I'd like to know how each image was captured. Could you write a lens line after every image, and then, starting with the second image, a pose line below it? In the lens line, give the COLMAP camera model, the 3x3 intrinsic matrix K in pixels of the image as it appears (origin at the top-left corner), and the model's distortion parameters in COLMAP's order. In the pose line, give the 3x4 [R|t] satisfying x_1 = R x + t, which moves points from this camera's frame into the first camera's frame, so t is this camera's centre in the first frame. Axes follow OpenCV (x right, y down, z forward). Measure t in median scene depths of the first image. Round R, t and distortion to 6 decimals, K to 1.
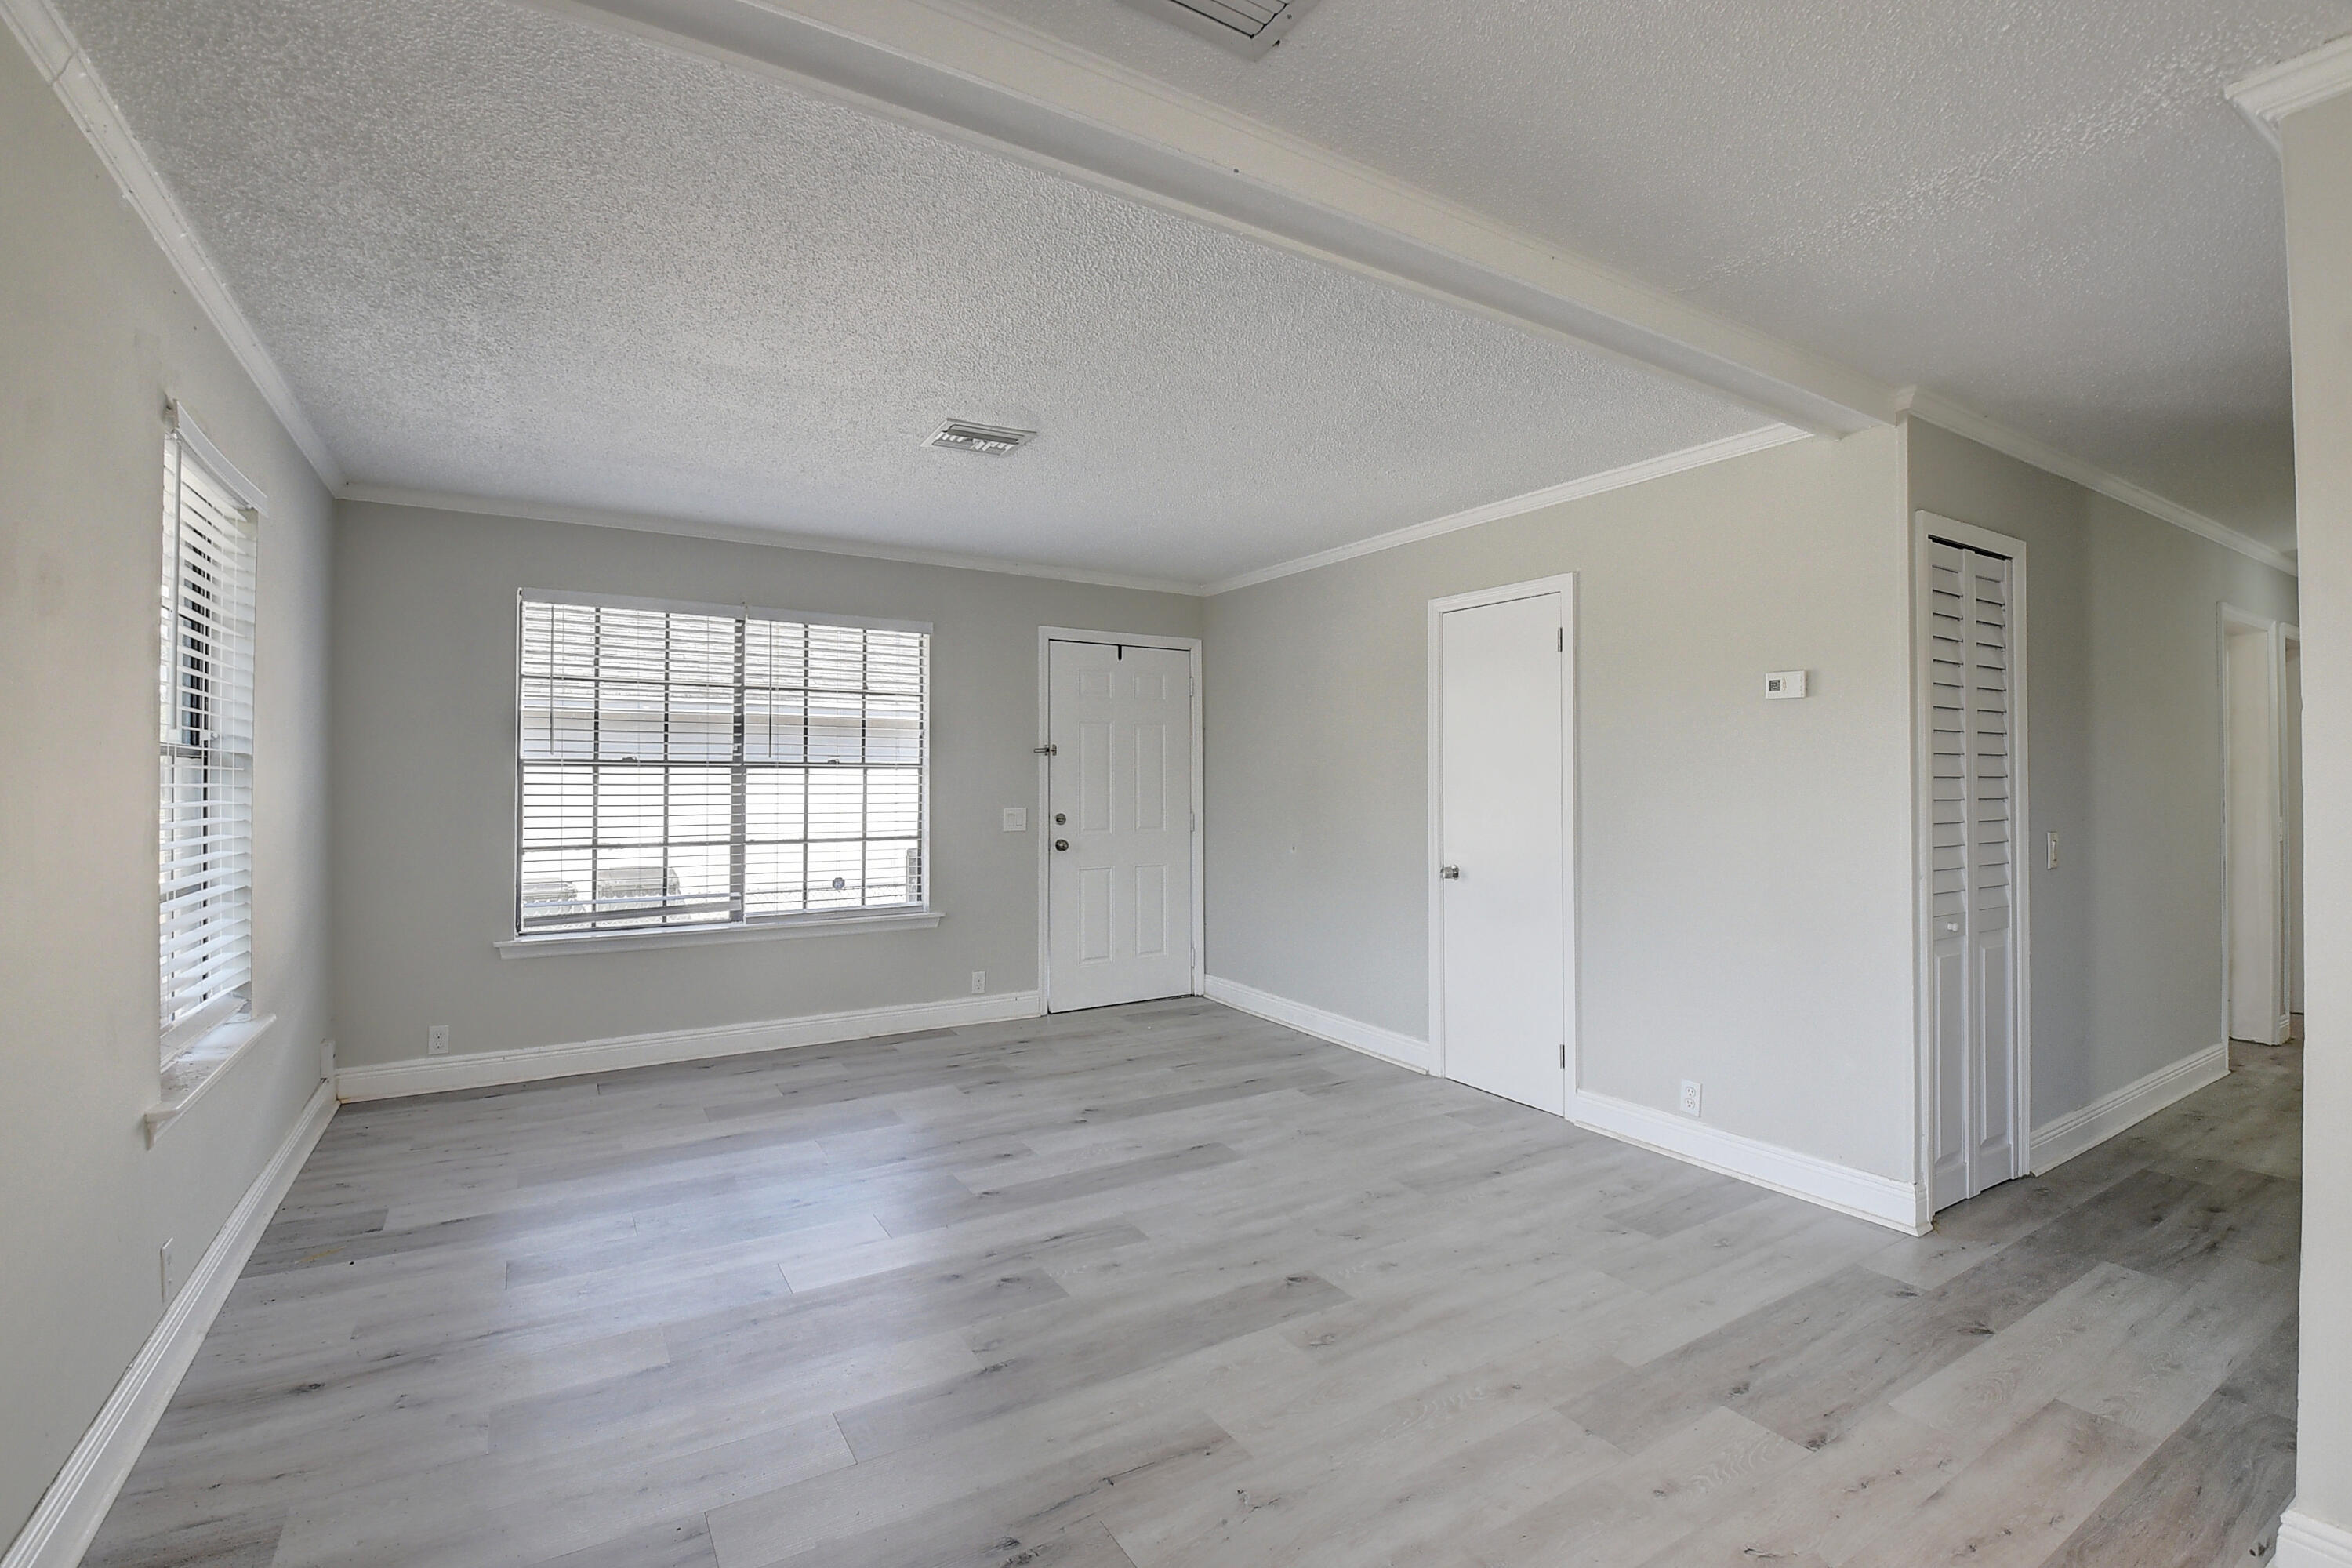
lens RADIAL K [[1047.8, 0, 1174.4], [0, 1047.8, 762.3], [0, 0, 1]] dist [0.006955, -0.017937]
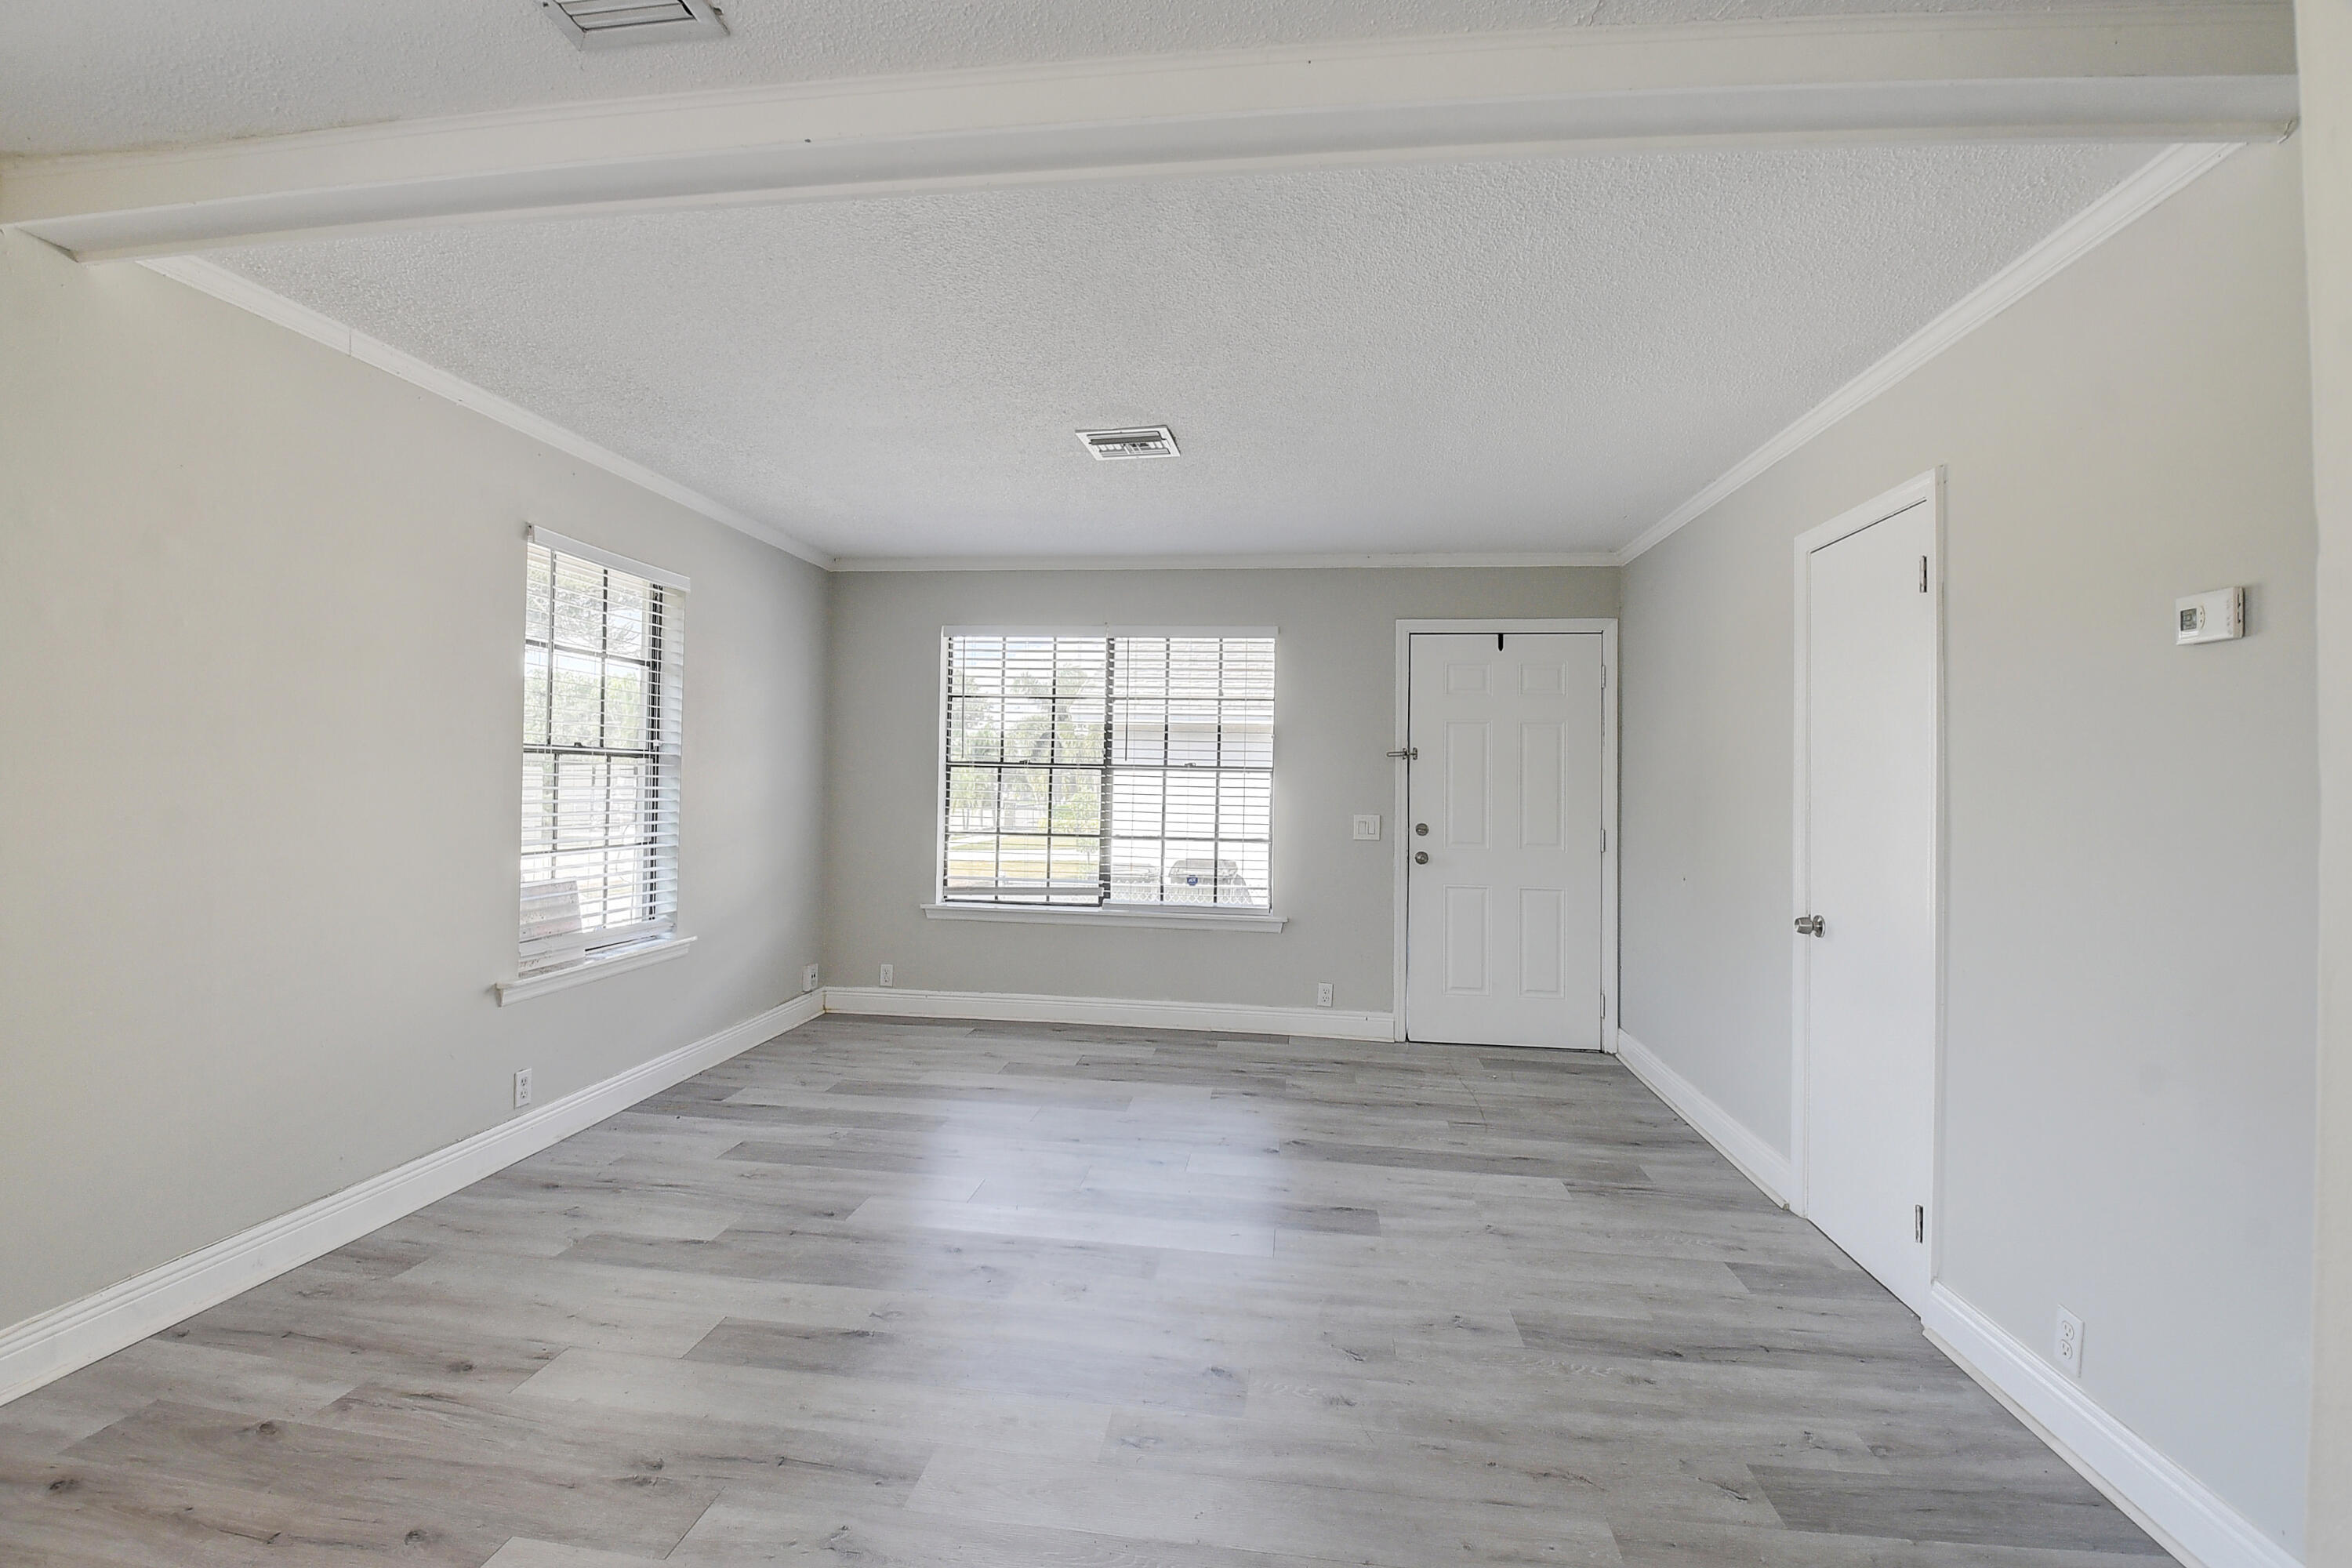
lens RADIAL K [[1047.8, 0, 1161.9], [0, 1047.8, 760.7], [0, 0, 1]] dist [0.006955, -0.017937]
pose [[0.774379, -0.000916, -0.632721, 0.460327], [-0.006125, 0.999941, -0.008944, 0.006621], [0.632692, 0.010802, 0.774328, 0.233919]]
